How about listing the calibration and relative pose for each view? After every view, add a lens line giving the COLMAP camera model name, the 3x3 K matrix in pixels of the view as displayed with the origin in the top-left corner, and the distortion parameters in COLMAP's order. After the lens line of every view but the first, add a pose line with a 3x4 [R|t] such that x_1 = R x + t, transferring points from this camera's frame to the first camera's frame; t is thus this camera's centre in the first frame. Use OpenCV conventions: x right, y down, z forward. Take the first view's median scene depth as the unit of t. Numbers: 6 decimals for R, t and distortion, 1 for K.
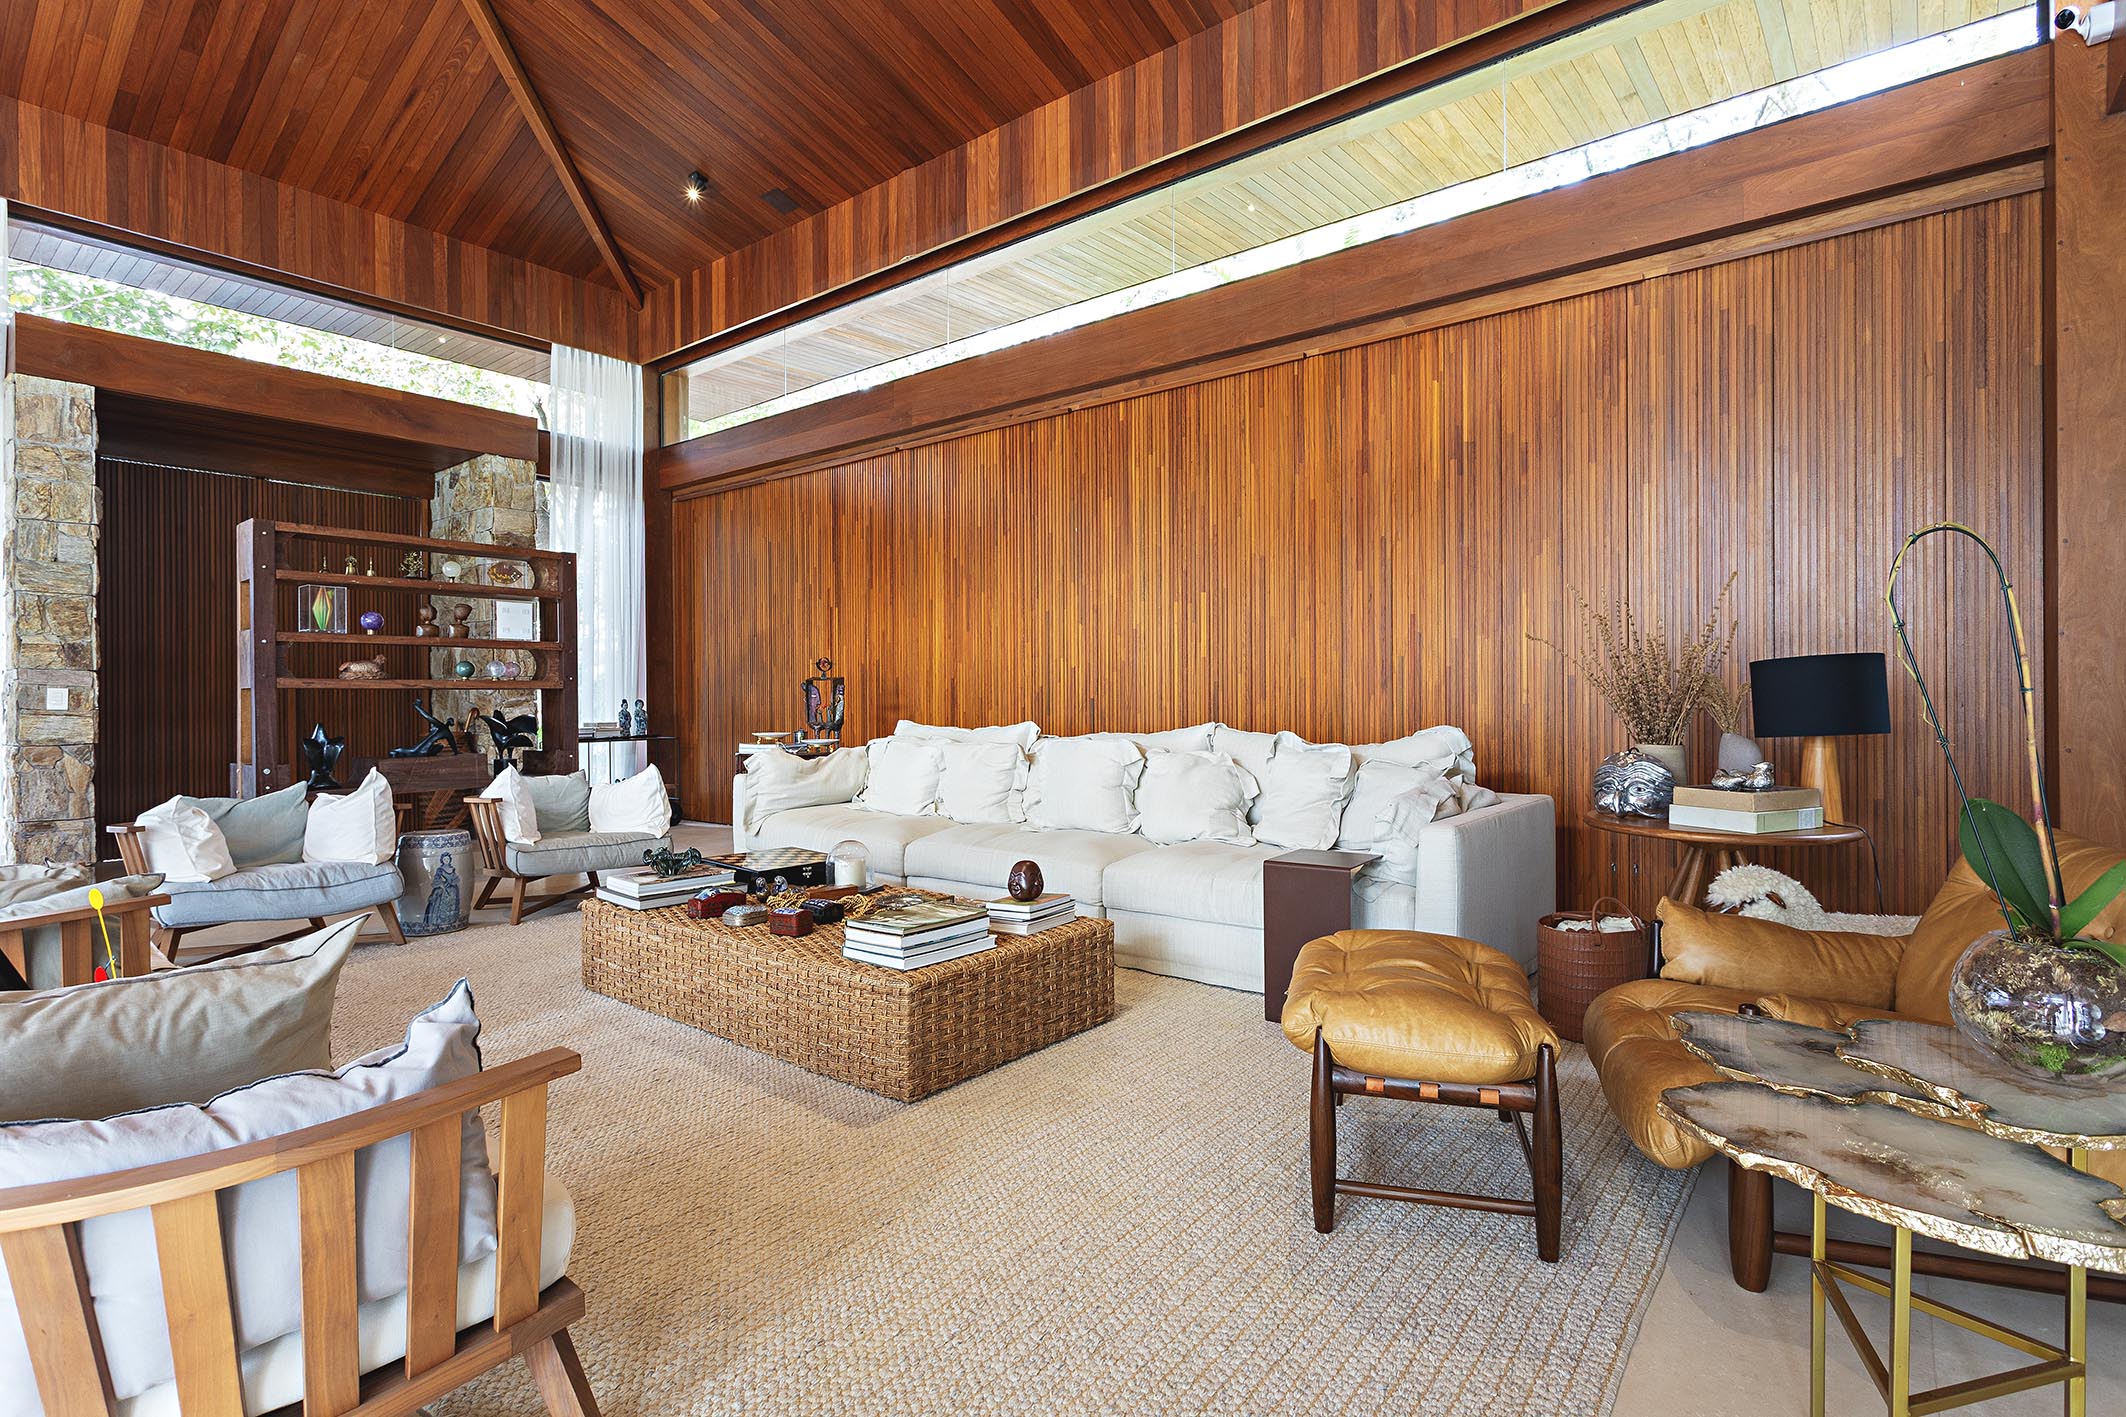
lens RADIAL K [[1025.7, 0, 1063.0], [0, 1025.7, 708.5], [0, 0, 1]] dist [-0.000382, 0.001994]
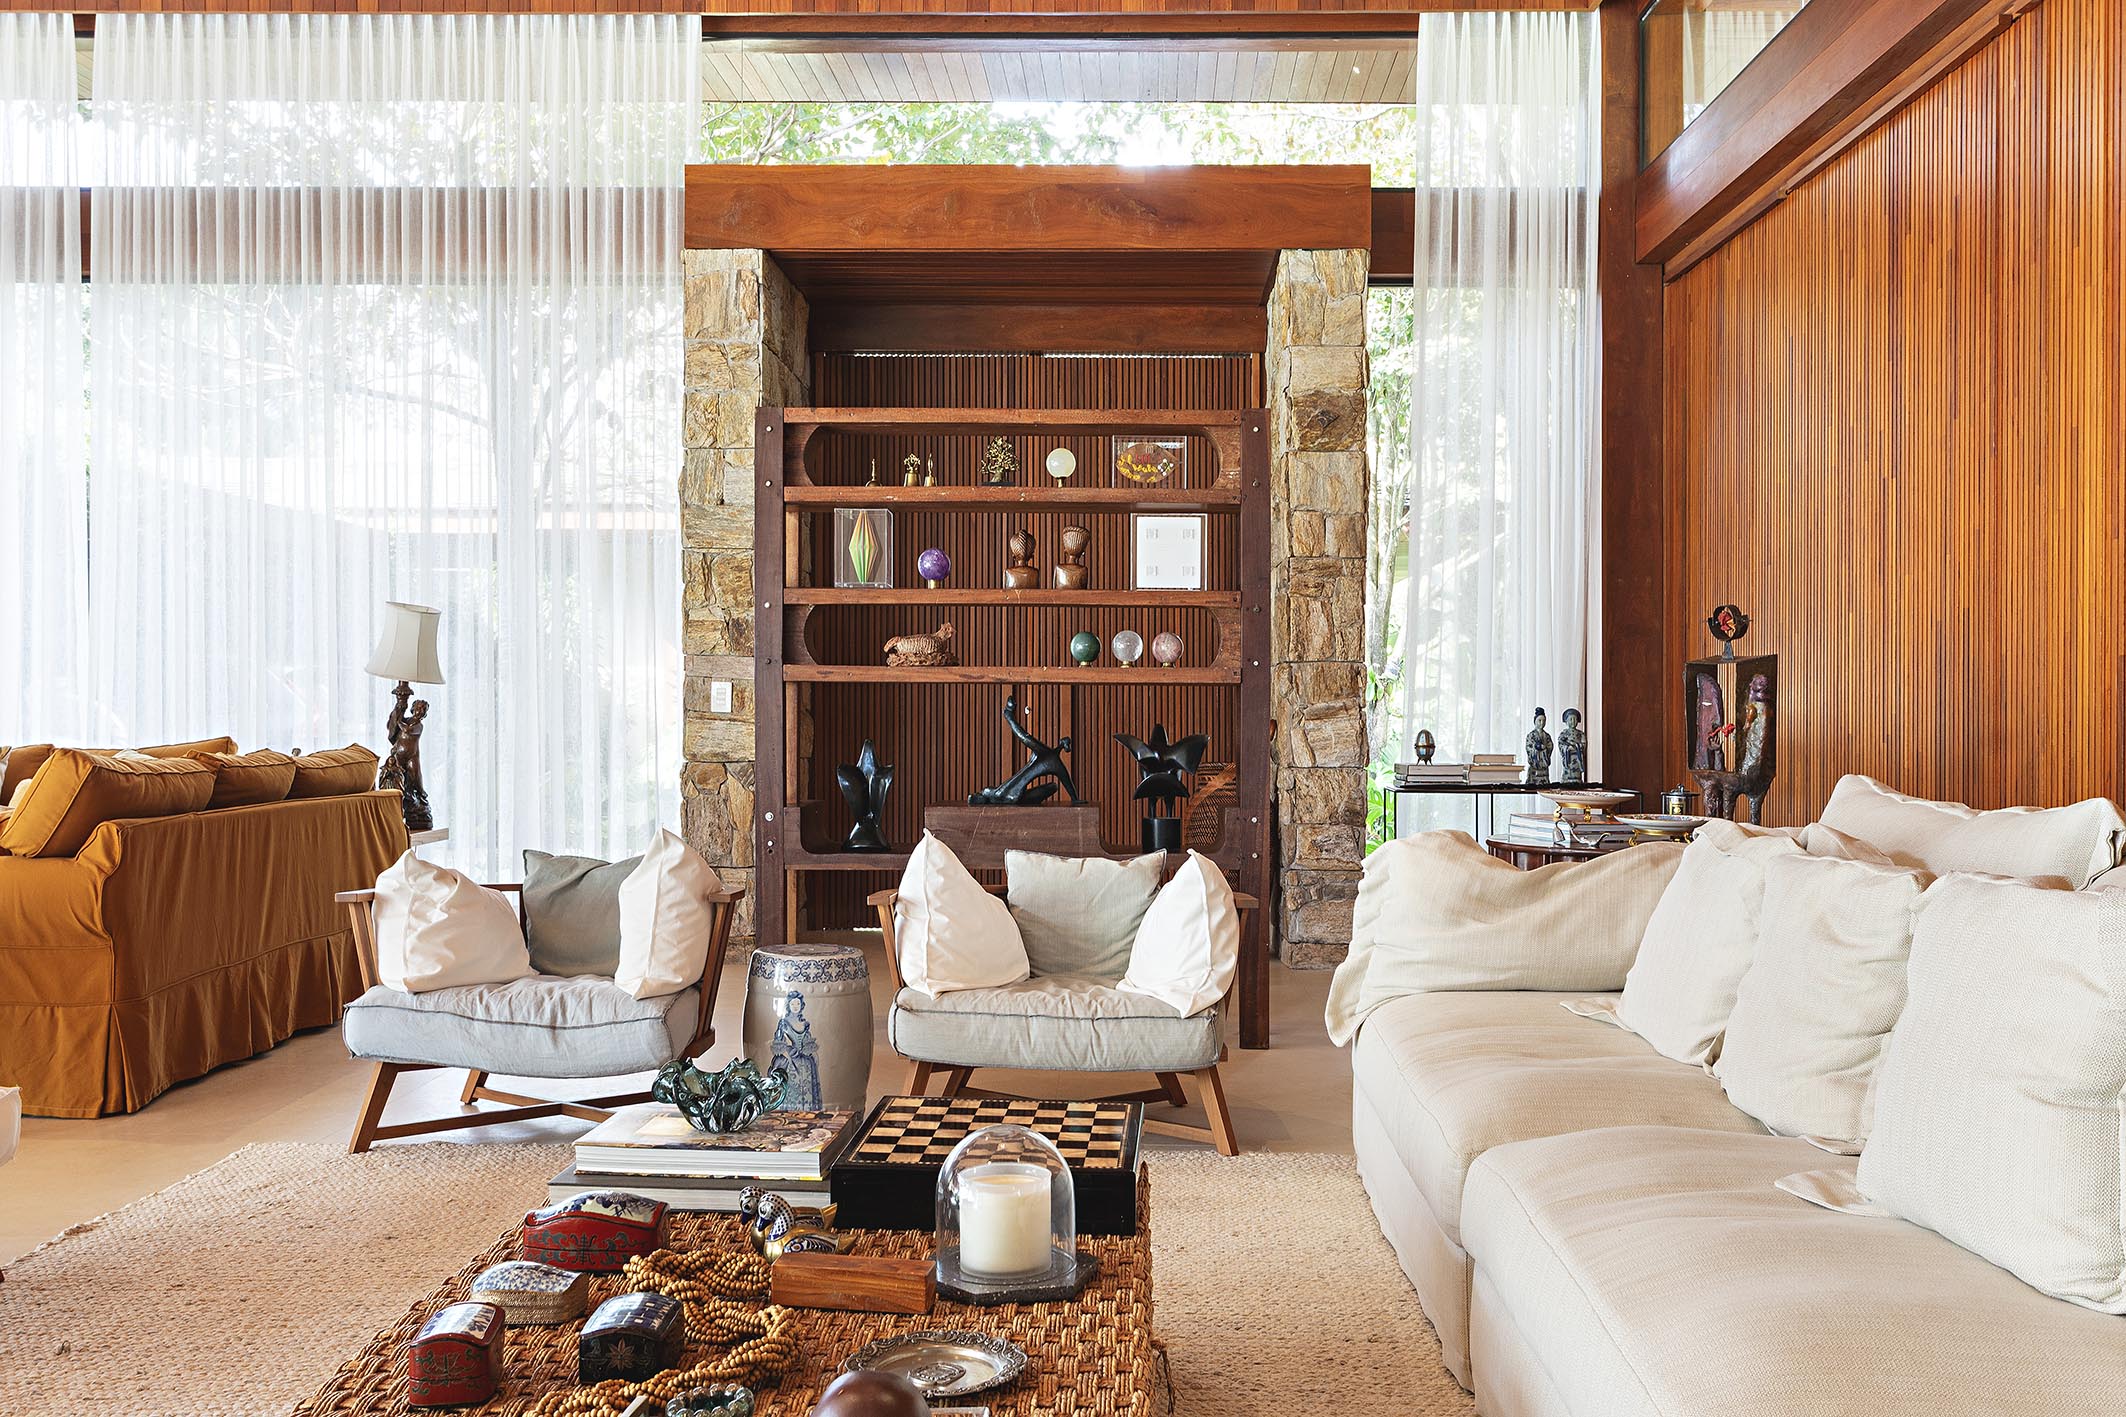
lens RADIAL K [[1843.4, 0, 1063.0], [0, 1843.4, 708.5], [0, 0, 1]] dist [0.006725, 0.003163]
pose [[0.610035, 0.011802, -0.792286, 0.180781], [-0.019083, 0.999818, 0.000200, -0.006257], [0.792145, 0.014997, 0.610149, 0.411719]]
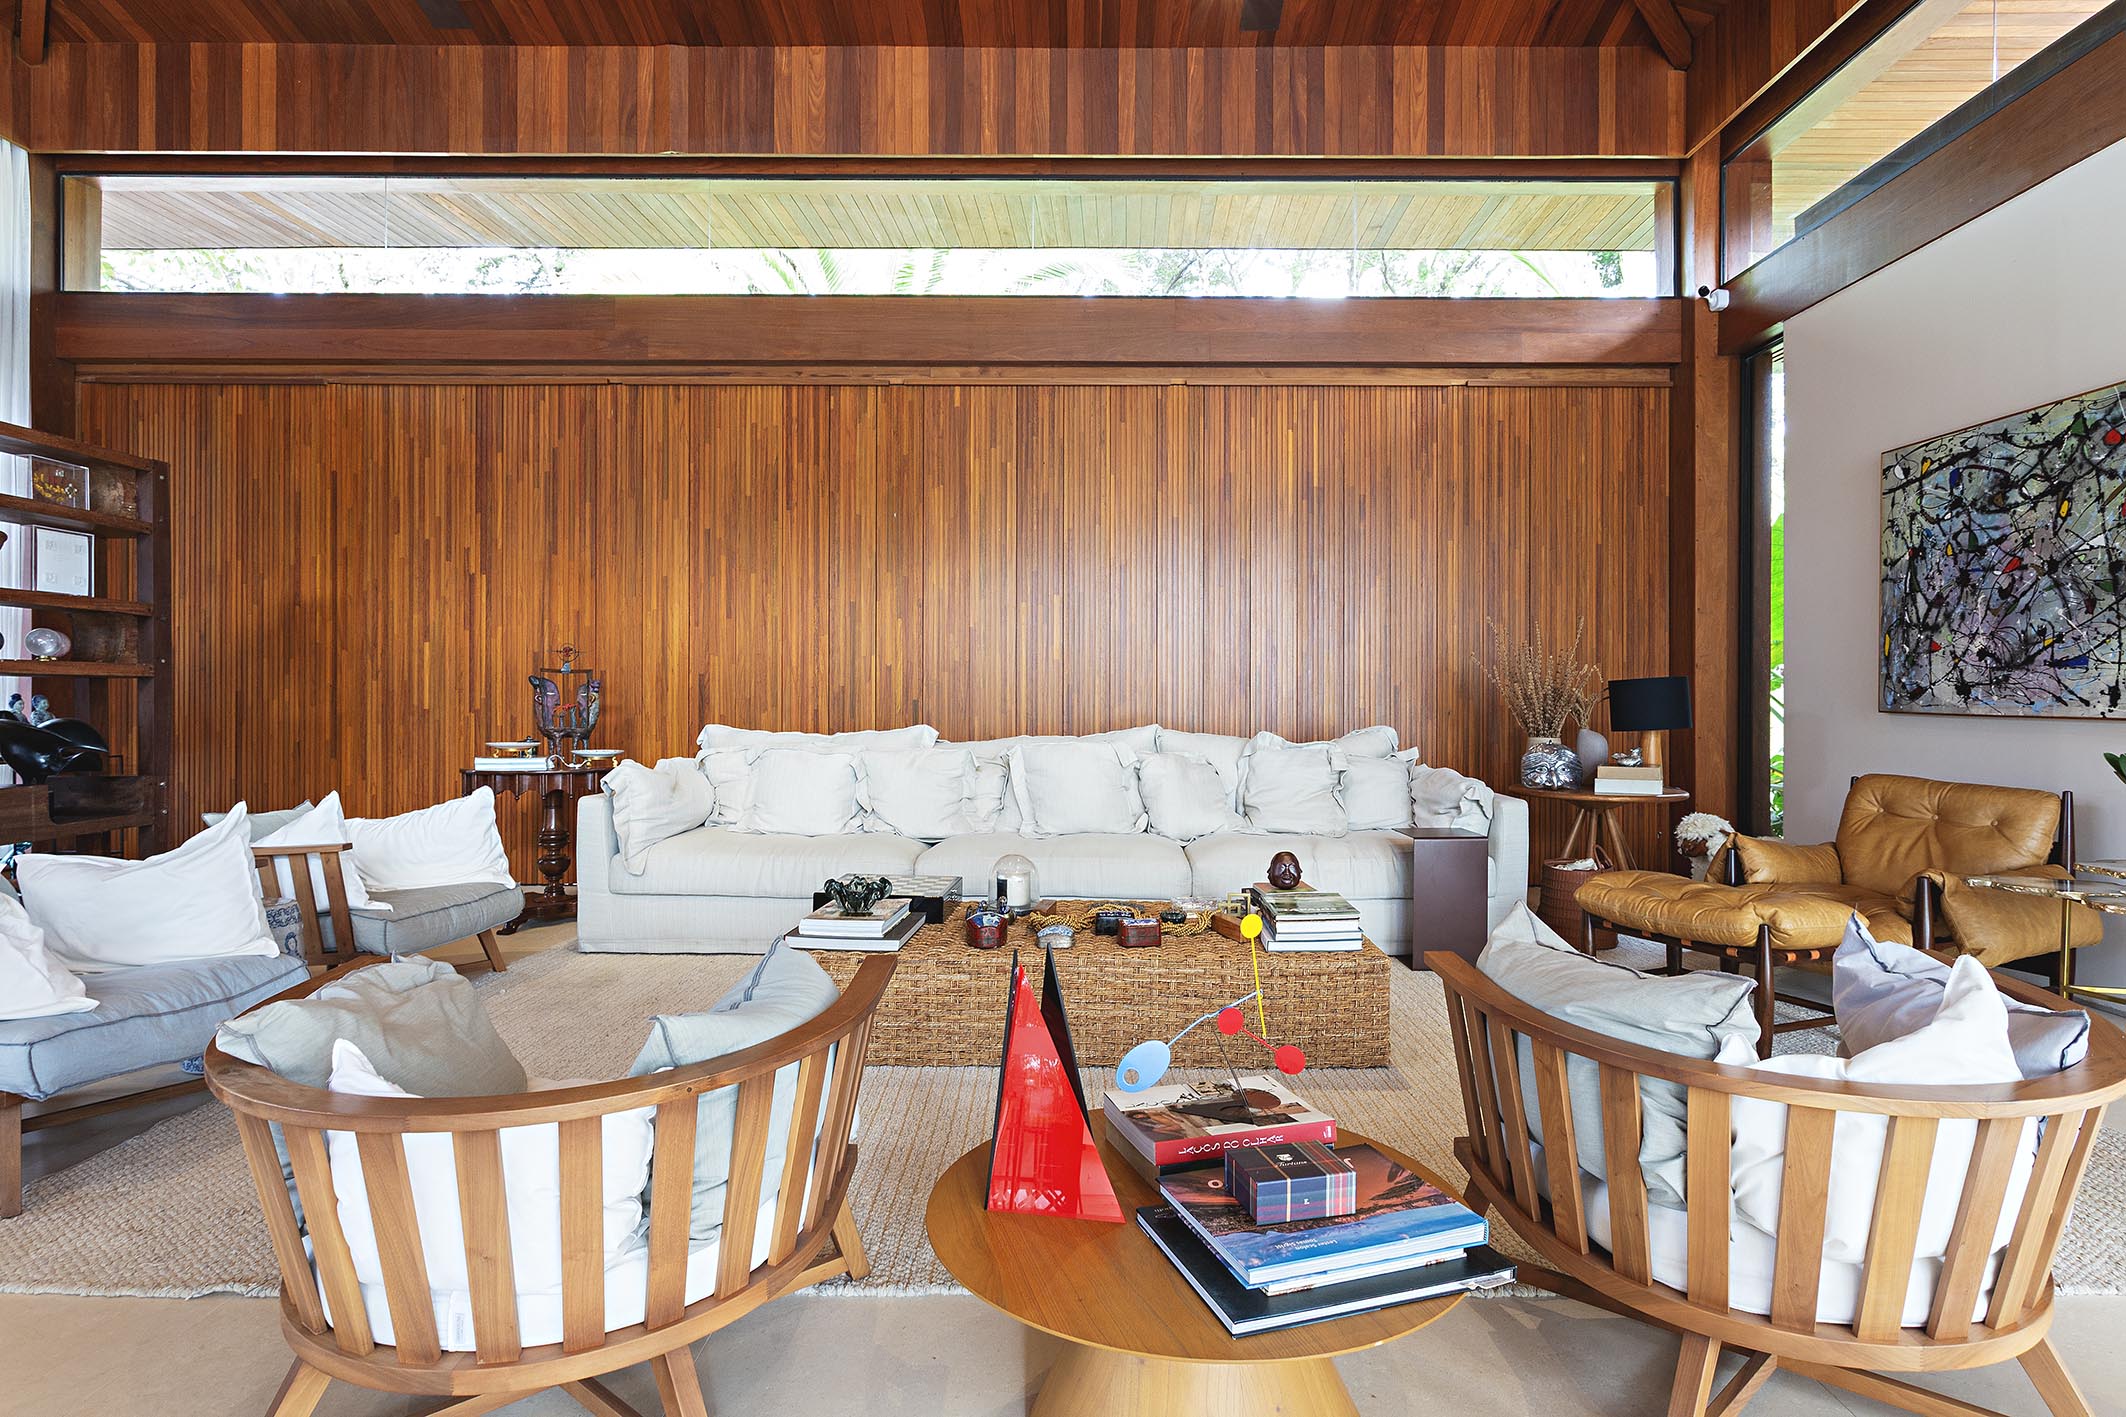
lens RADIAL K [[1124.7, 0, 1063.0], [0, 1124.7, 708.5], [0, 0, 1]] dist [-0.001824, 0.001253]
pose [[0.782239, 0.003761, 0.622967, -0.505324], [-0.000478, 0.999985, -0.005437, 0.003611], [-0.622978, 0.003955, 0.782229, 0.126787]]
